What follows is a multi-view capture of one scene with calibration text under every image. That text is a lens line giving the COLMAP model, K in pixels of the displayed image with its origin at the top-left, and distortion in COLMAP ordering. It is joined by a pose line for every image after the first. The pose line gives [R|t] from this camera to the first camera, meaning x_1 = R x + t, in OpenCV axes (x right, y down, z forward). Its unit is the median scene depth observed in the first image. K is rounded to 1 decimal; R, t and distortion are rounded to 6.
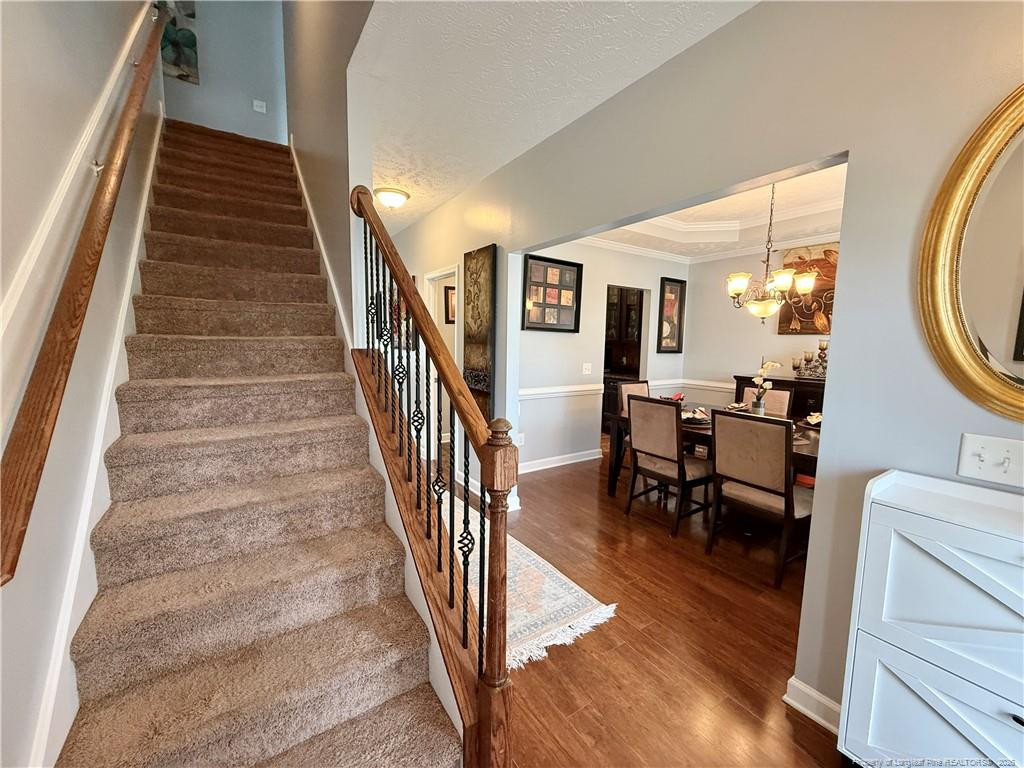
lens RADIAL K [[407.5, 0, 516.1], [0, 407.5, 382.1], [0, 0, 1]] dist [0.009744, 0.000737]
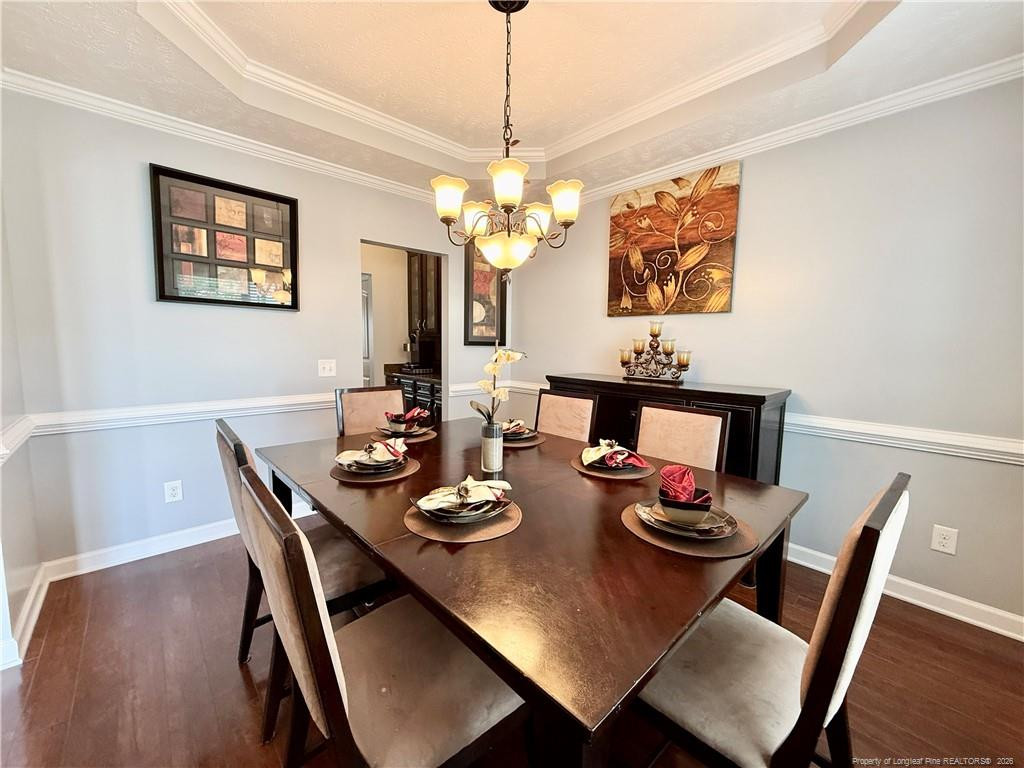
lens RADIAL K [[407.5, 0, 508.3], [0, 407.5, 383.3], [0, 0, 1]] dist [0.009744, 0.000737]
pose [[0.990136, -0.017367, 0.139026, 0.392207], [0.016980, 0.999848, 0.003972, -0.006738], [-0.139074, -0.001573, 0.990281, 0.342026]]
